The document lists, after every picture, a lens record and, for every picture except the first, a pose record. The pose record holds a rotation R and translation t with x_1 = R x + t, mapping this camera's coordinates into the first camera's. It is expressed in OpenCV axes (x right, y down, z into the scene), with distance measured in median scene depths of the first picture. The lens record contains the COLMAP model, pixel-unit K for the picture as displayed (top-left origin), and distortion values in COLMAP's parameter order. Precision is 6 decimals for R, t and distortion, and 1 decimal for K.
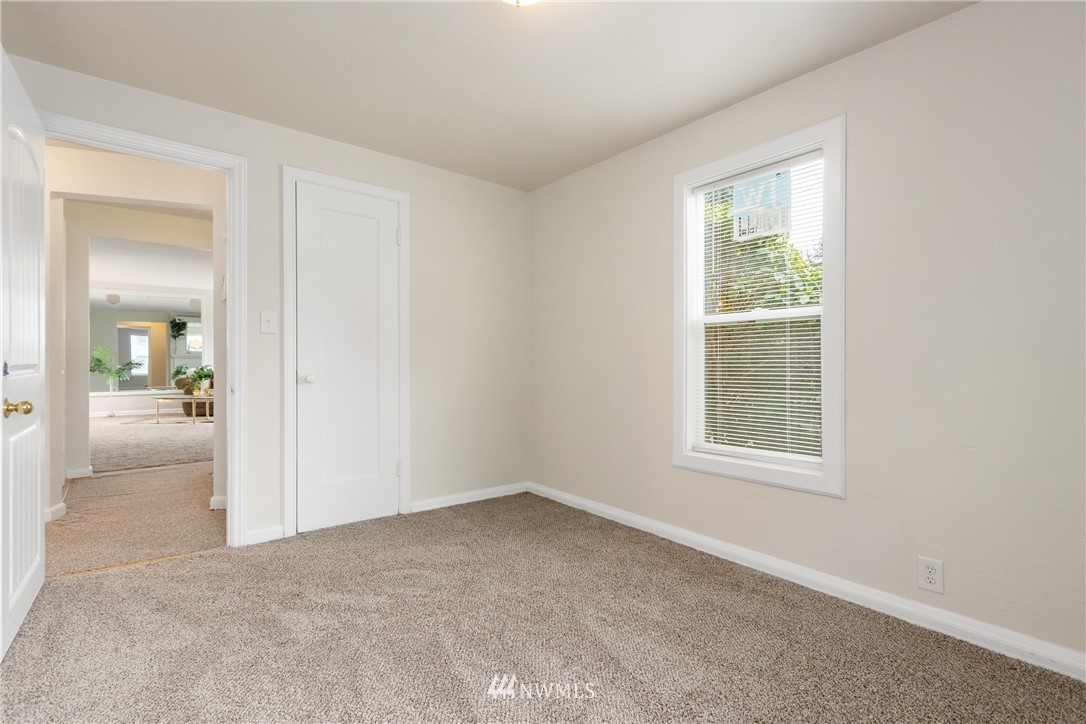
lens RADIAL K [[530.9, 0, 527.4], [0, 530.9, 365.0], [0, 0, 1]] dist [0.004062, -0.003952]
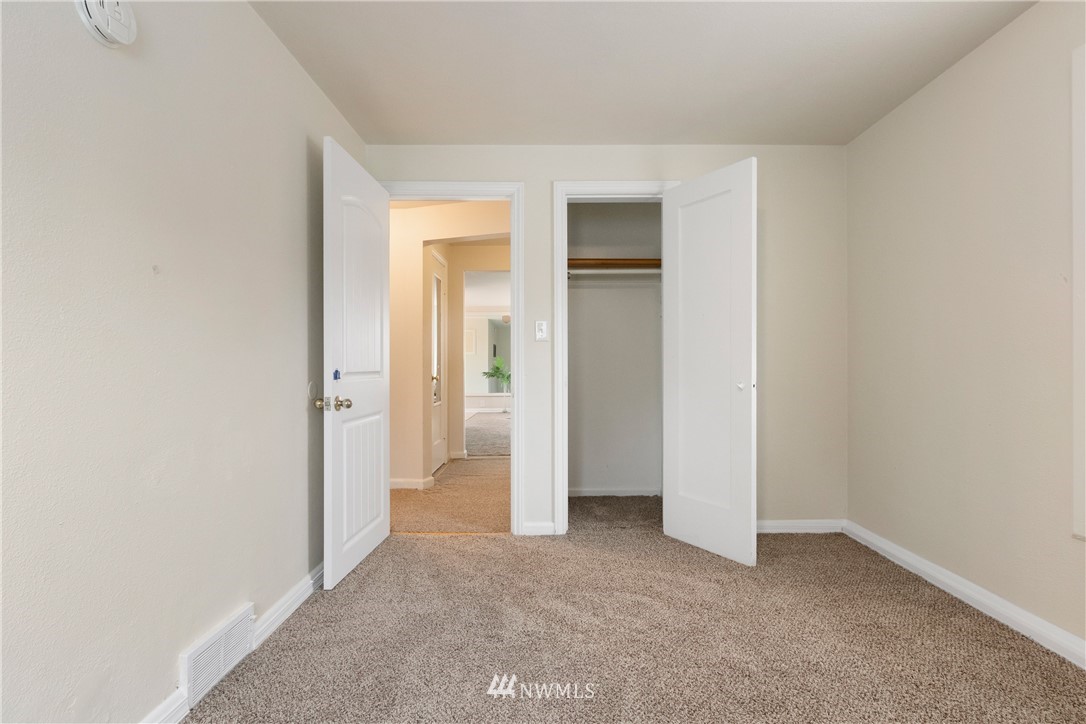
lens RADIAL K [[530.9, 0, 527.4], [0, 530.9, 365.0], [0, 0, 1]] dist [0.004062, -0.003952]
pose [[0.782221, -0.013086, -0.622863, 0.176812], [0.006860, 0.999900, -0.012392, 0.001567], [0.622963, 0.005421, 0.782233, 0.155682]]
